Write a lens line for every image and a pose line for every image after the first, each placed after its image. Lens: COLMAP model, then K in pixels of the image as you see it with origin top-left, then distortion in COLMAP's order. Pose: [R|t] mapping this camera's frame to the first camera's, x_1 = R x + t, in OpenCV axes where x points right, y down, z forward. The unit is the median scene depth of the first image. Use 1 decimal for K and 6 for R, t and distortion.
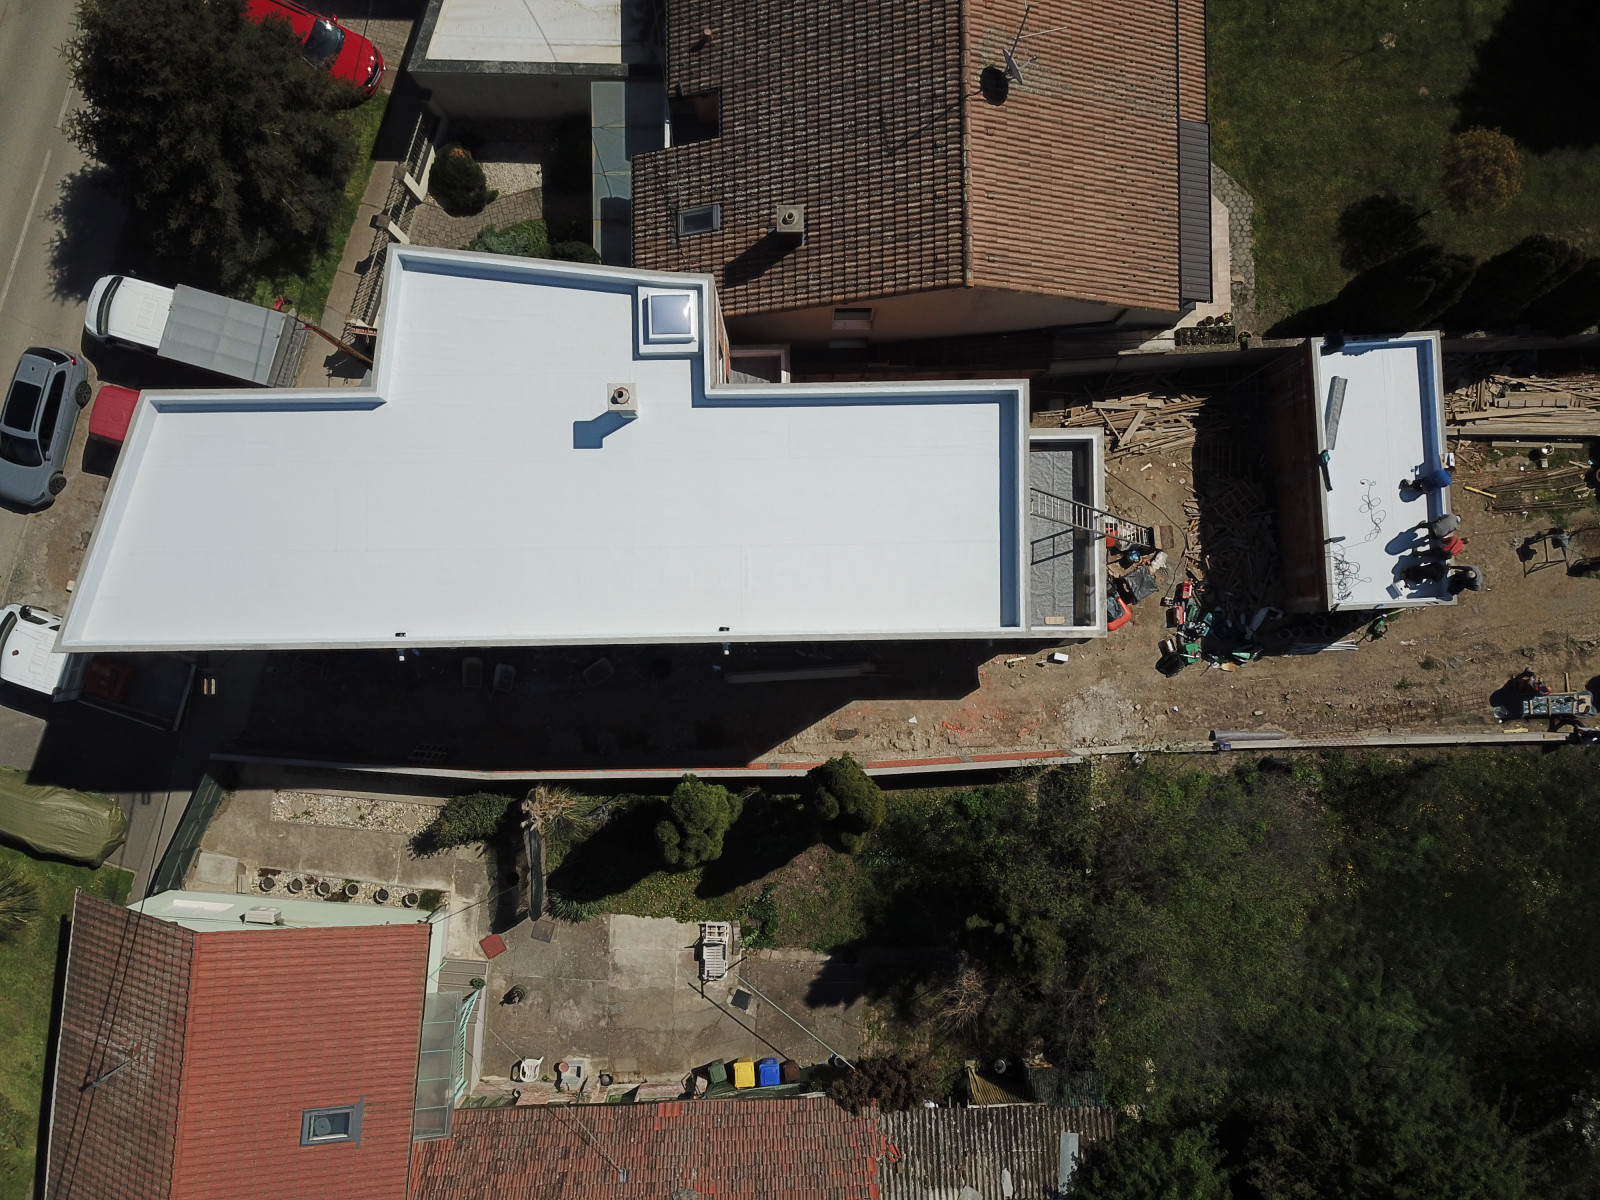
lens RADIAL K [[1209.3, 0, 789.5], [0, 1209.3, 613.9], [0, 0, 1]] dist [0.007935, 0.000165]
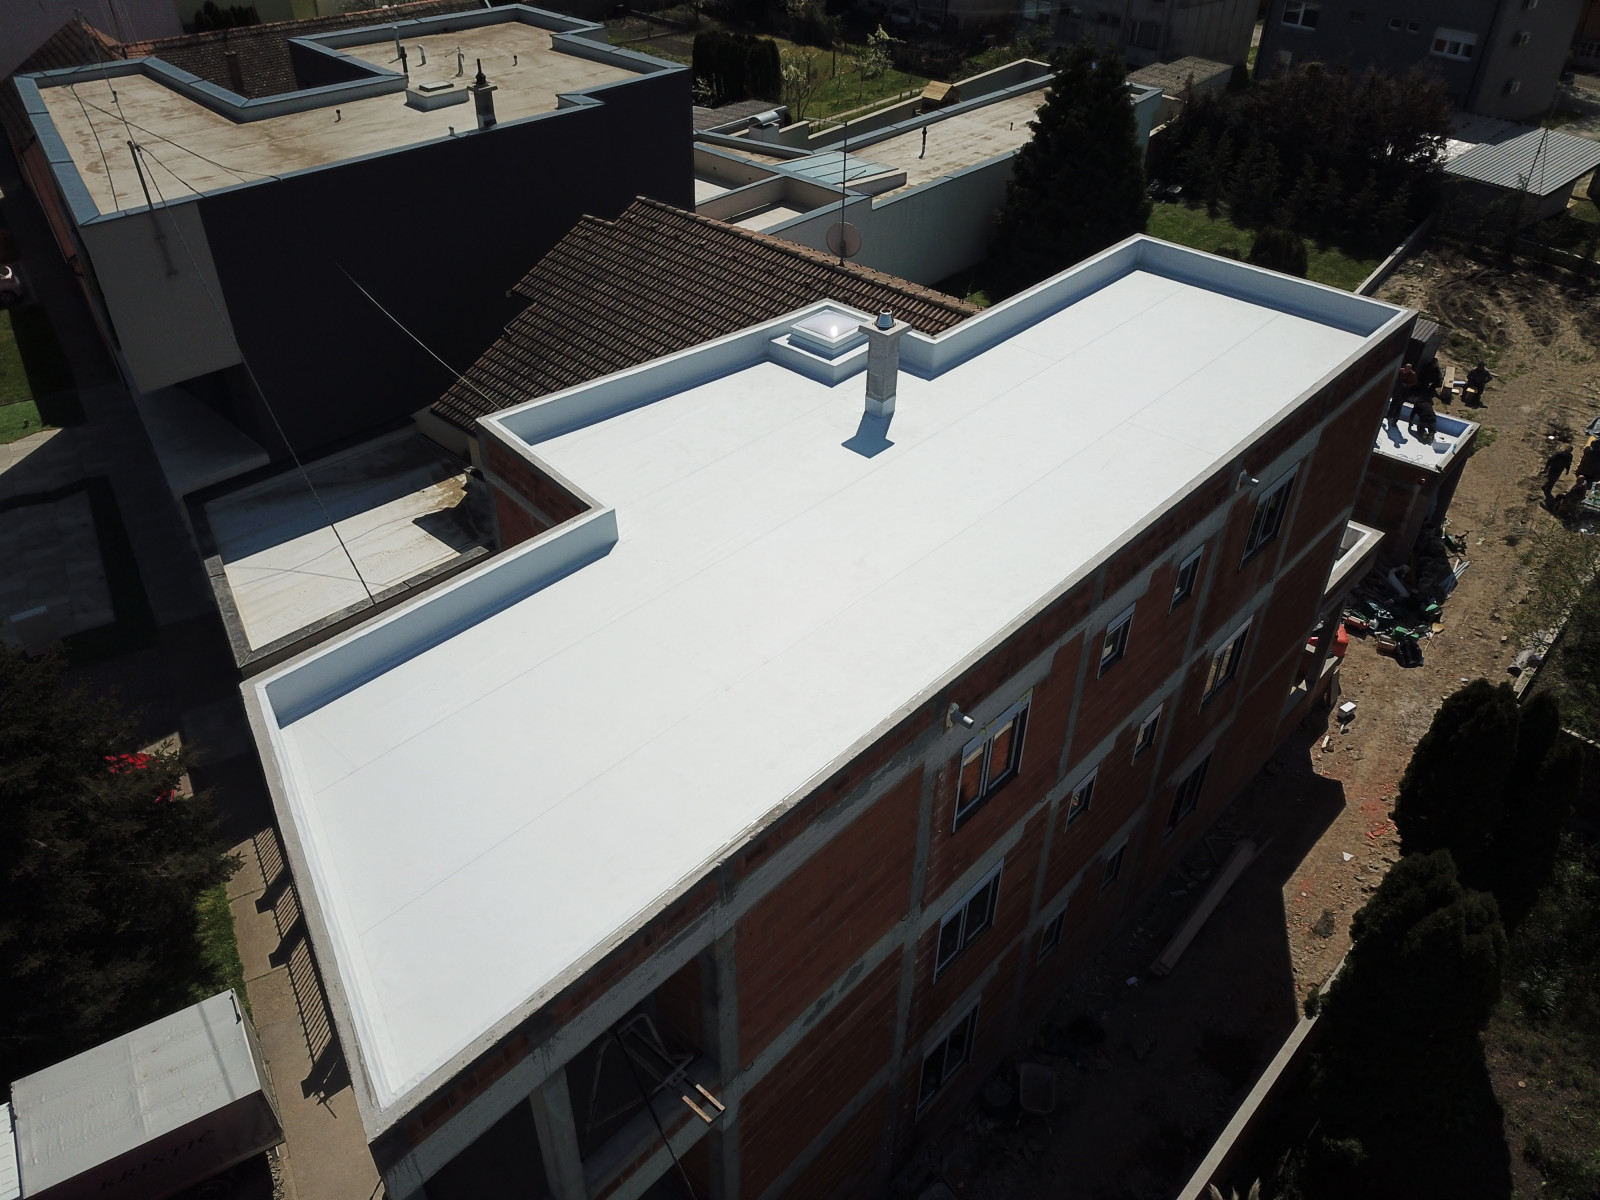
lens RADIAL K [[1209.3, 0, 789.5], [0, 1209.3, 613.9], [0, 0, 1]] dist [0.007935, 0.000165]
pose [[0.686013, -0.441464, 0.578357, -0.493742], [0.727473, 0.430417, -0.534346, 0.179354], [-0.013040, 0.787306, 0.616424, 0.497262]]
